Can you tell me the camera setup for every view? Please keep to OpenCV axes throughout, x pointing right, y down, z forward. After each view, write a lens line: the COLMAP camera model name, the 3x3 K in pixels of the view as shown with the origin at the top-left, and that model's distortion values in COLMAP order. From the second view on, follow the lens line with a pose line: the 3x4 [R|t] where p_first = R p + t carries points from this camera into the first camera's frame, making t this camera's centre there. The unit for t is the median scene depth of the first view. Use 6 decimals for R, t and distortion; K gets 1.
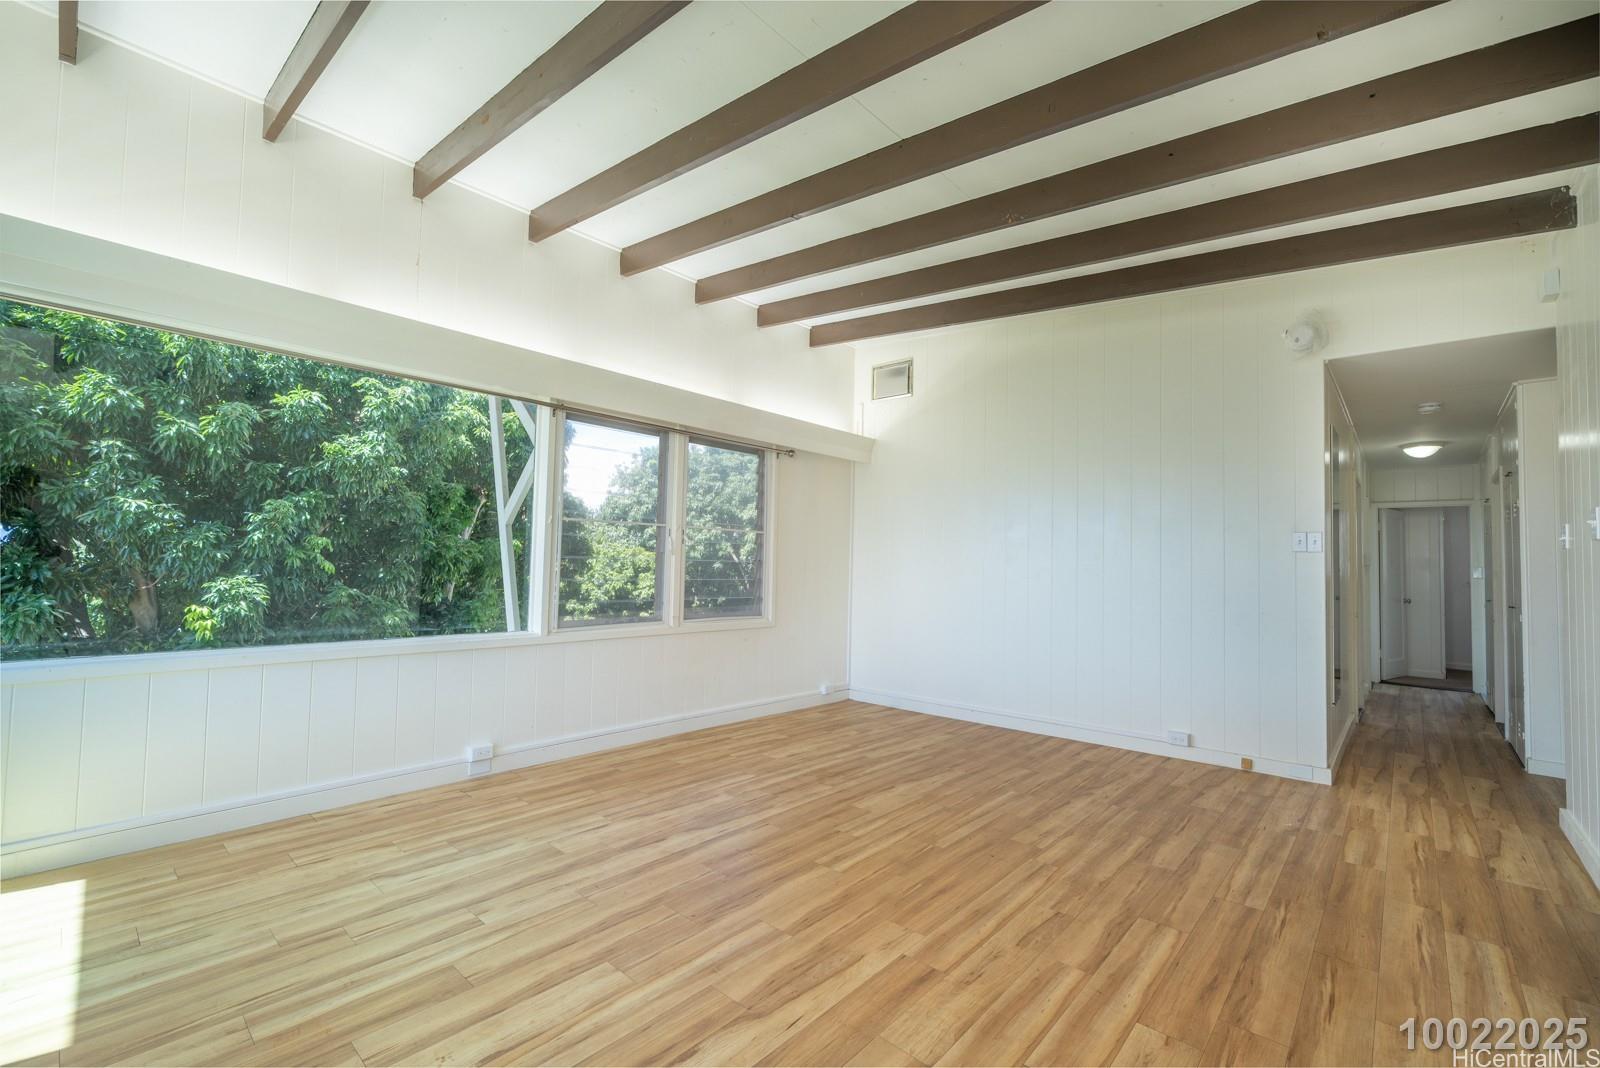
lens RADIAL K [[709.6, 0, 795.9], [0, 709.6, 549.2], [0, 0, 1]] dist [0.009981, -0.000665]
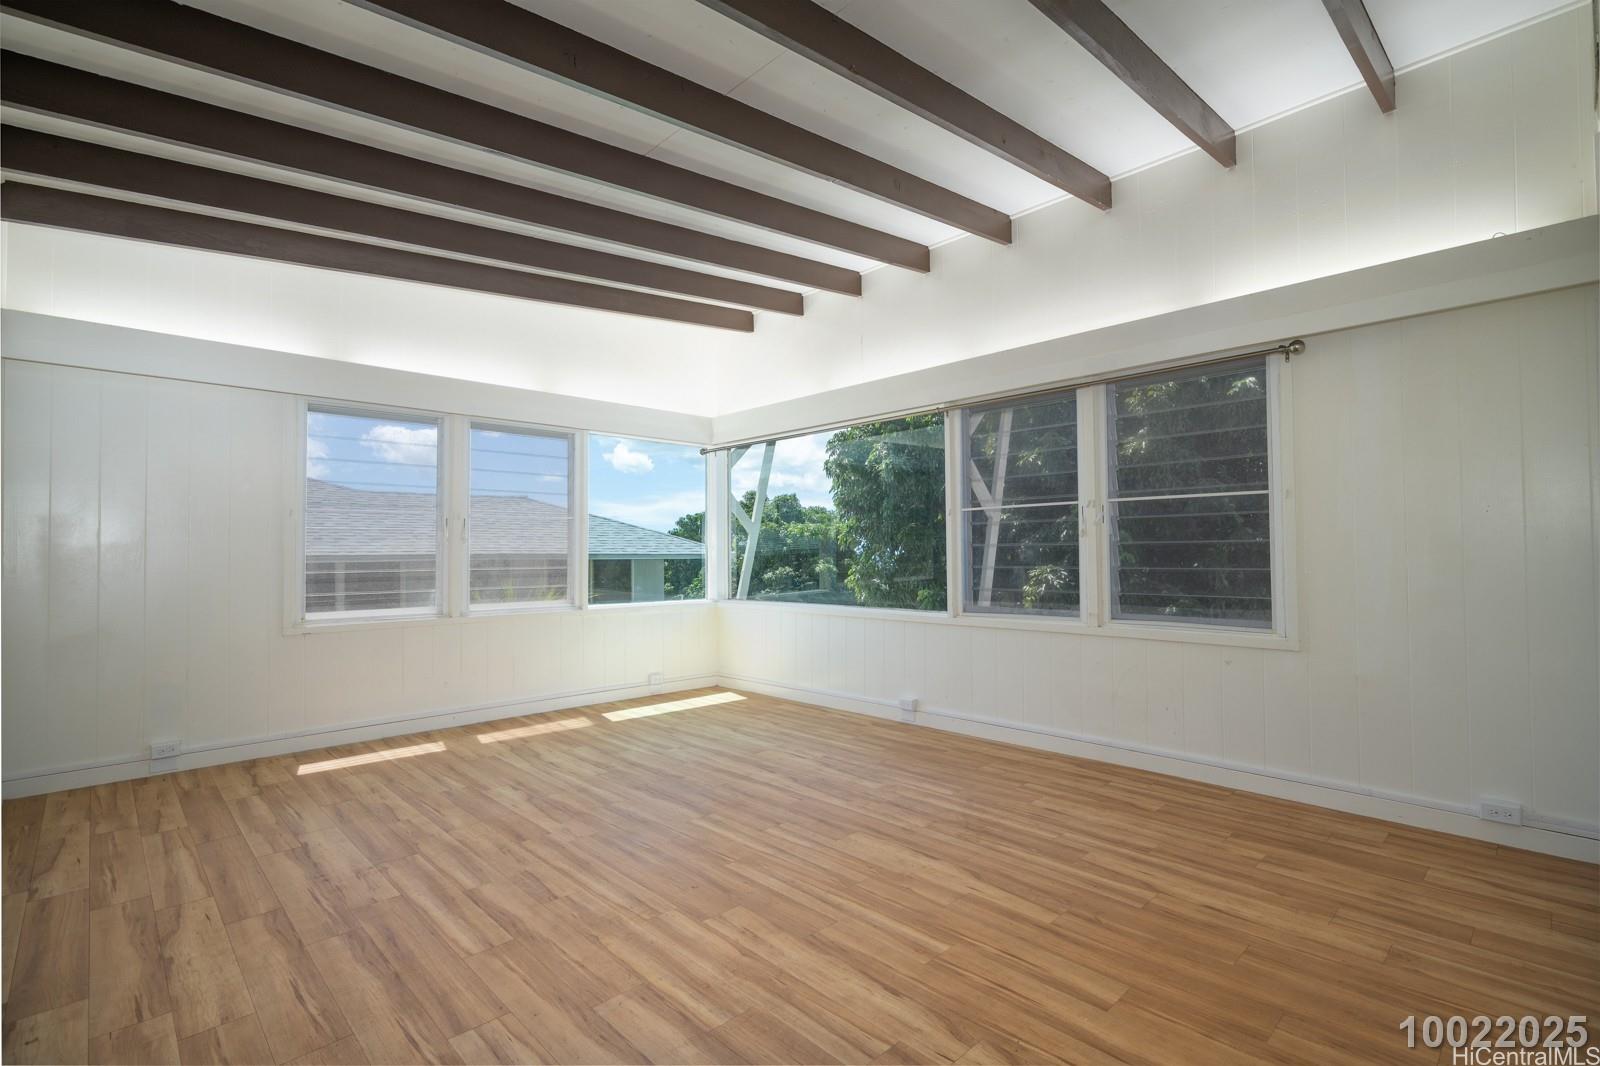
lens RADIAL K [[759.7, 0, 797.4], [0, 759.7, 523.6], [0, 0, 1]] dist [-0.017632, 0.001165]
pose [[-0.111412, -0.060950, -0.991904, 1.106258], [0.026391, 0.997584, -0.064263, 0.061129], [0.993424, -0.033337, -0.109534, 1.164280]]
